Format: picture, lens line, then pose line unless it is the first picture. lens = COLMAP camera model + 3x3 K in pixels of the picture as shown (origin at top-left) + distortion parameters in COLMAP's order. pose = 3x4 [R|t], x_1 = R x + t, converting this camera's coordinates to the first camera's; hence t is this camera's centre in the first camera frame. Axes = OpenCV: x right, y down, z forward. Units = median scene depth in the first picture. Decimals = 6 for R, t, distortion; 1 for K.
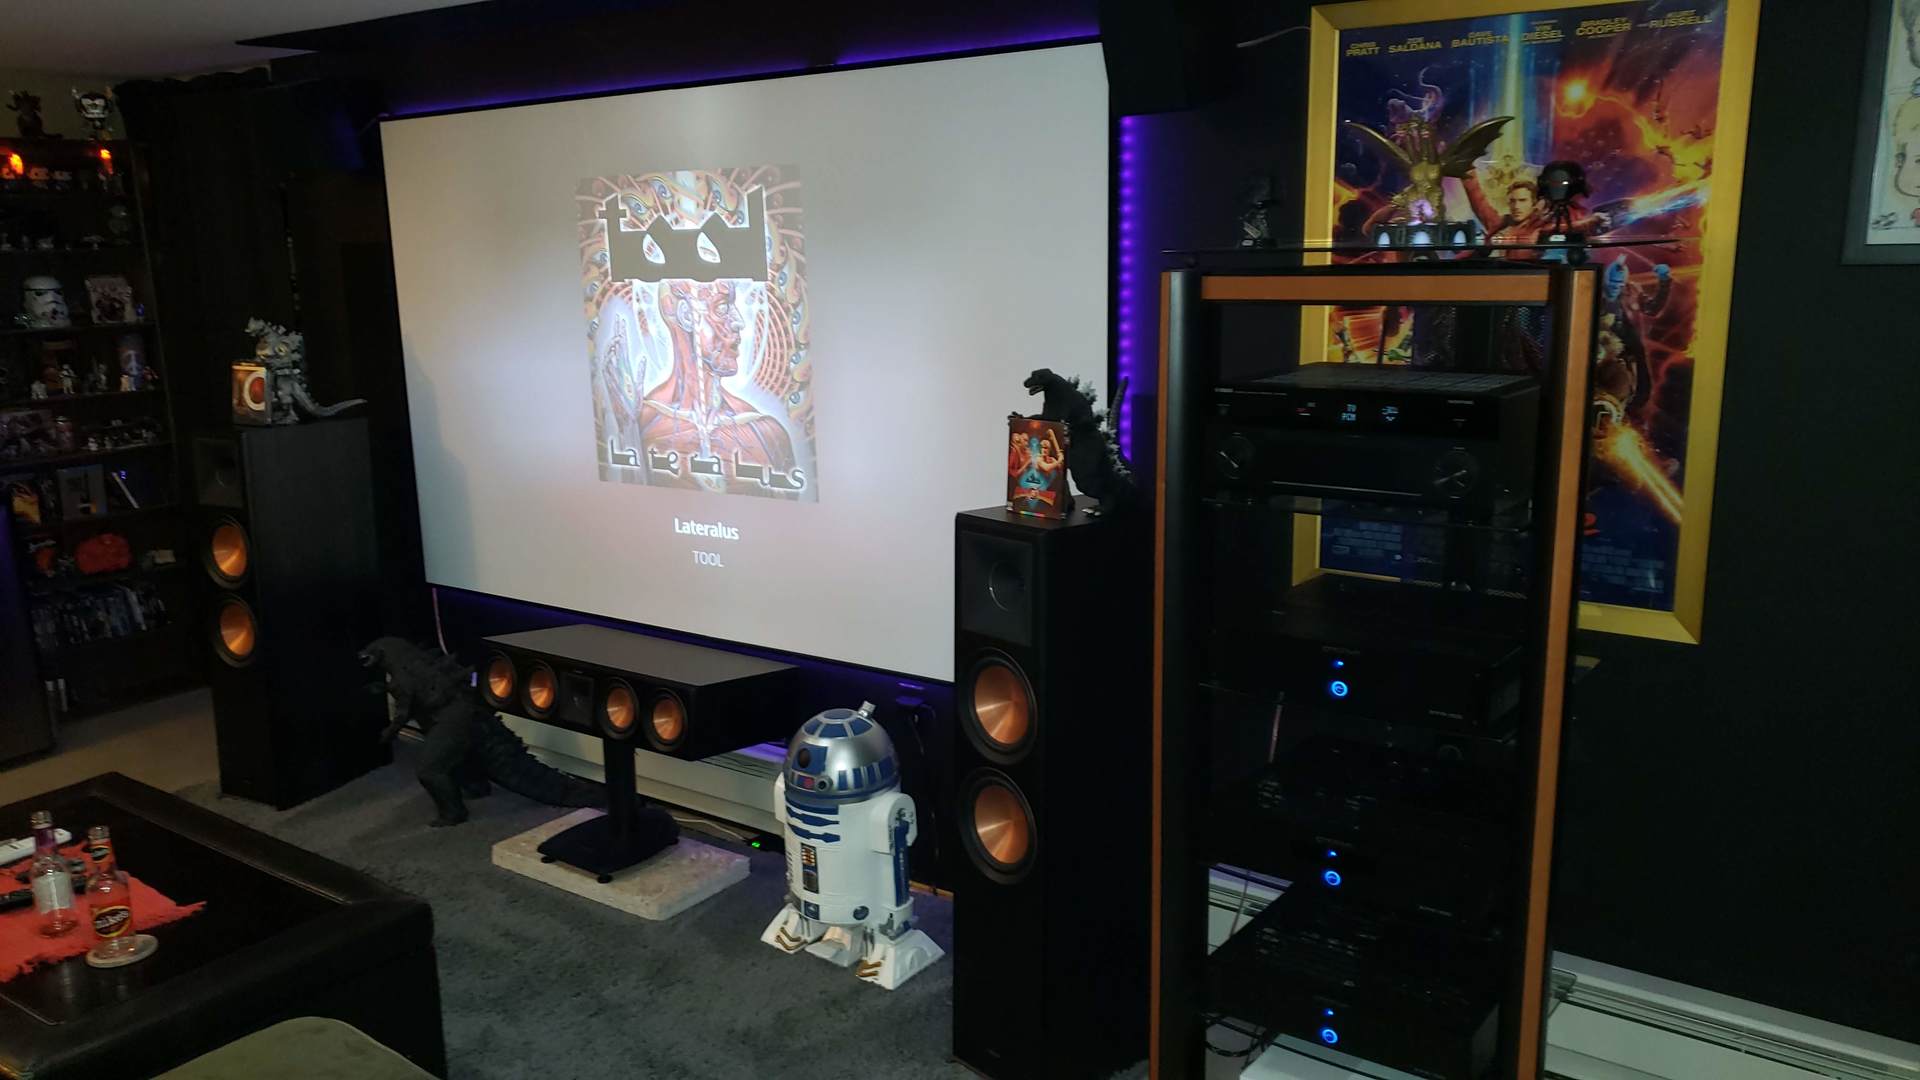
lens RADIAL K [[1491.5, 0, 960.0], [0, 1491.5, 540.0], [0, 0, 1]] dist [0.035879, -0.002570]
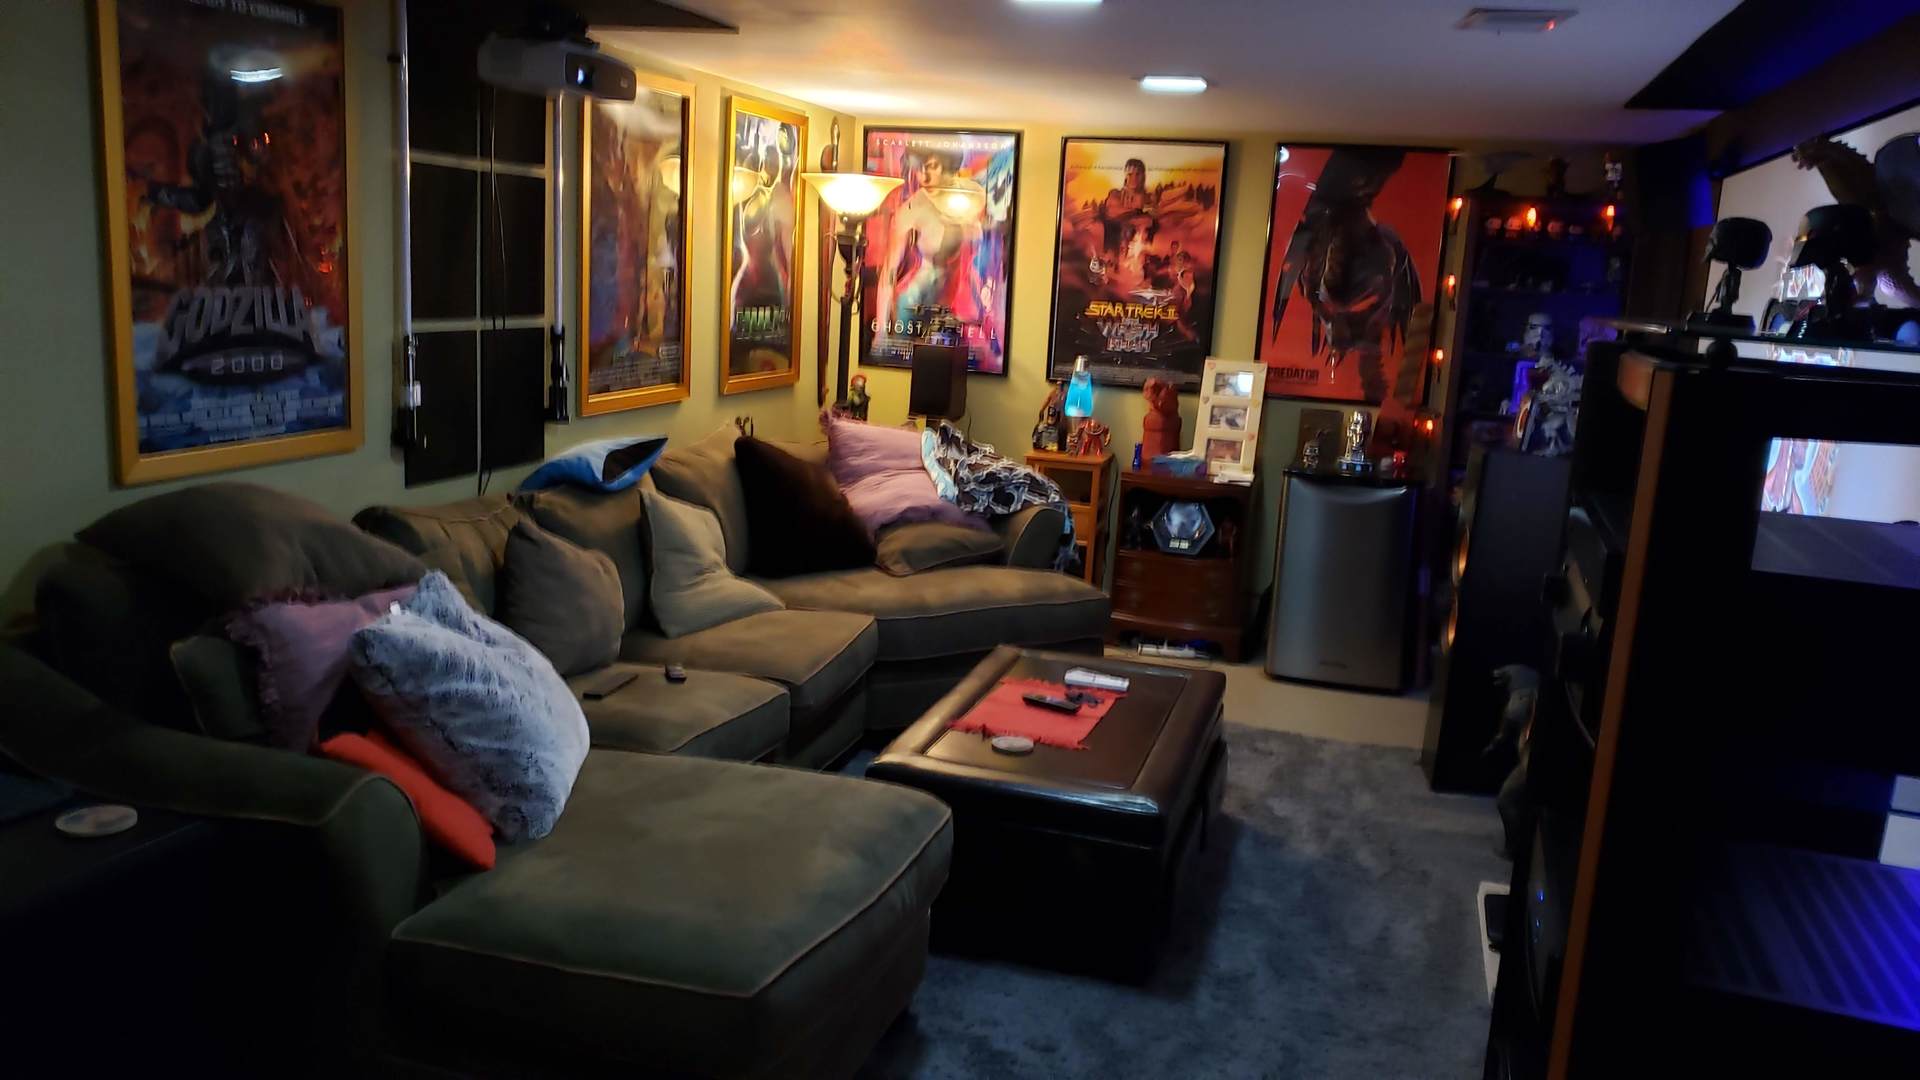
lens RADIAL K [[1487.6, 0, 960.0], [0, 1487.6, 540.0], [0, 0, 1]] dist [-0.002353, -0.001668]
pose [[0.336952, 0.222205, -0.914925, 0.420860], [-0.264312, 0.954999, 0.134596, -0.055711], [0.903661, 0.196474, 0.380520, 0.246262]]
